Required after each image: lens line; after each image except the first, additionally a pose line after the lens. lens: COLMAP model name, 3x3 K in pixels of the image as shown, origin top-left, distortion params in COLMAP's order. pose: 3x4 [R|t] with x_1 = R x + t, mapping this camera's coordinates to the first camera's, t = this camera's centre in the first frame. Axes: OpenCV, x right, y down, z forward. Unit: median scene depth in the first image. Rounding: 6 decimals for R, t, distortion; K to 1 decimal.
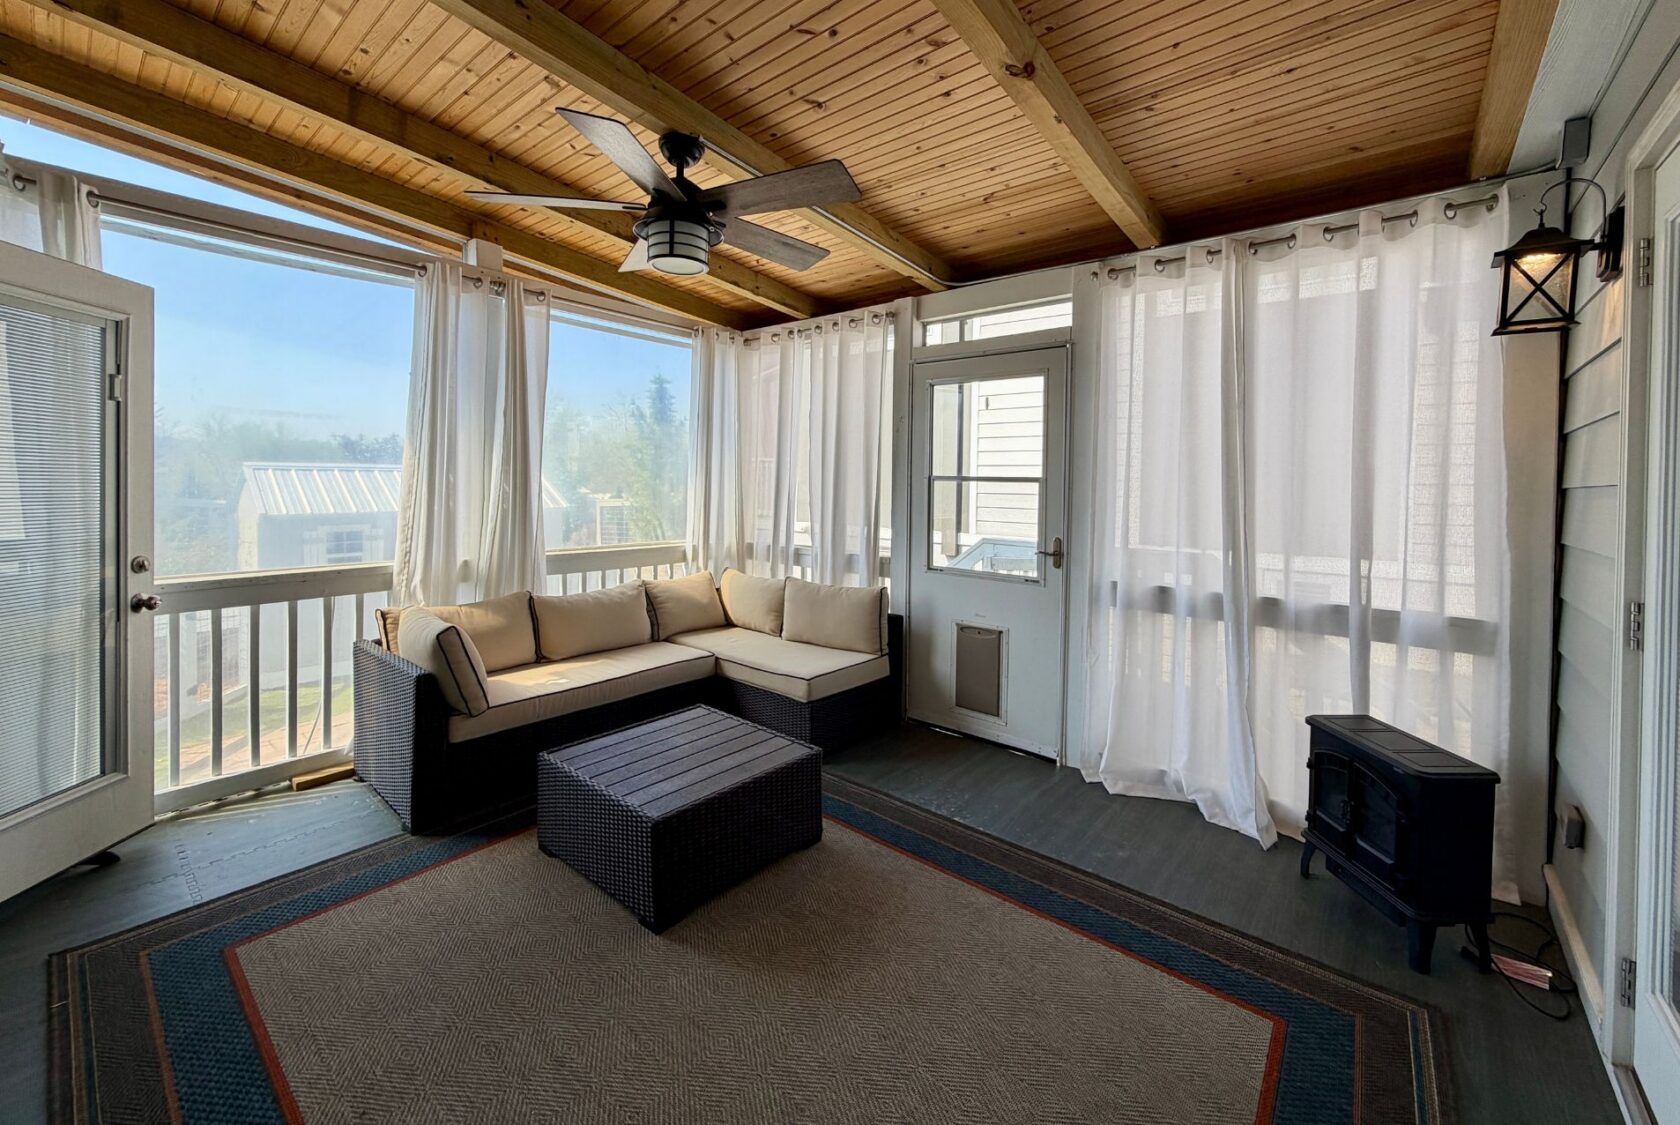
lens RADIAL K [[651.3, 0, 828.4], [0, 651.3, 489.5], [0, 0, 1]] dist [0.000934, 0.000129]
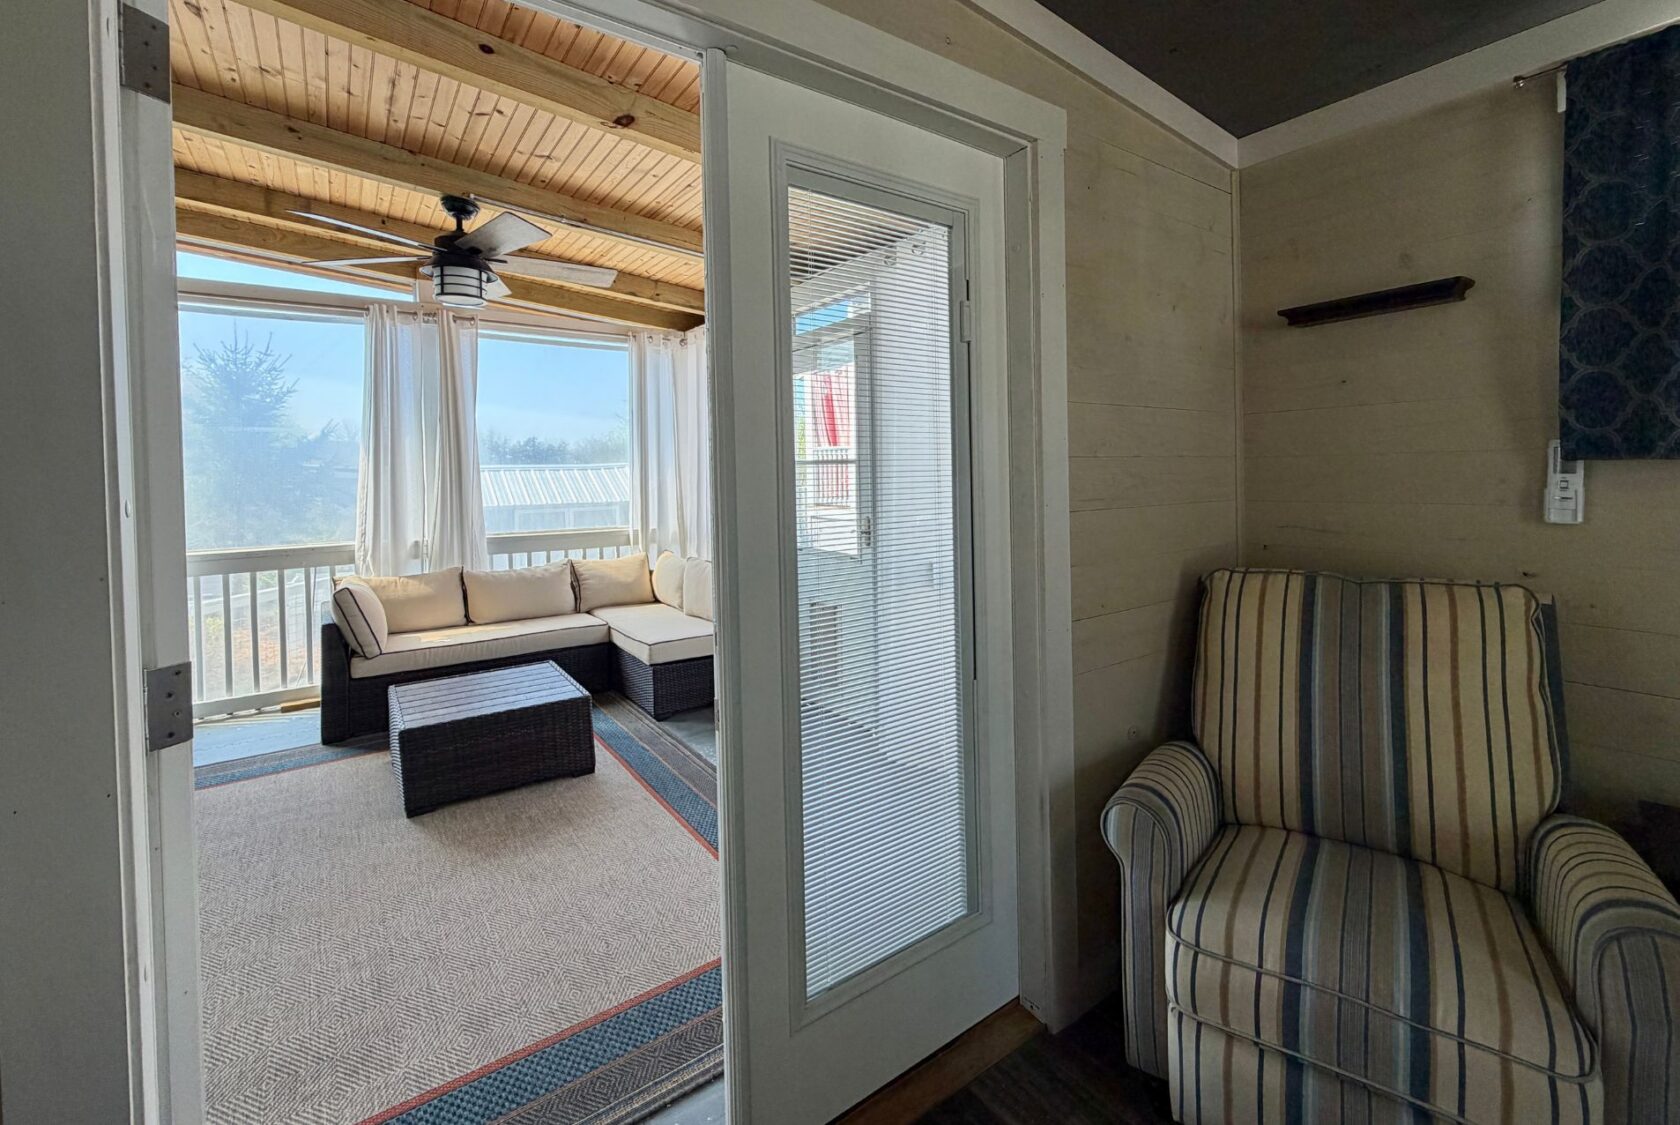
lens RADIAL K [[706.9, 0, 839.8], [0, 706.9, 483.4], [0, 0, 1]] dist [0.000869, 0.000014]
pose [[0.967708, -0.023578, -0.250969, 0.591282], [0.024506, 0.999700, 0.000573, 0.019405], [0.250880, -0.006705, 0.967995, -0.098414]]
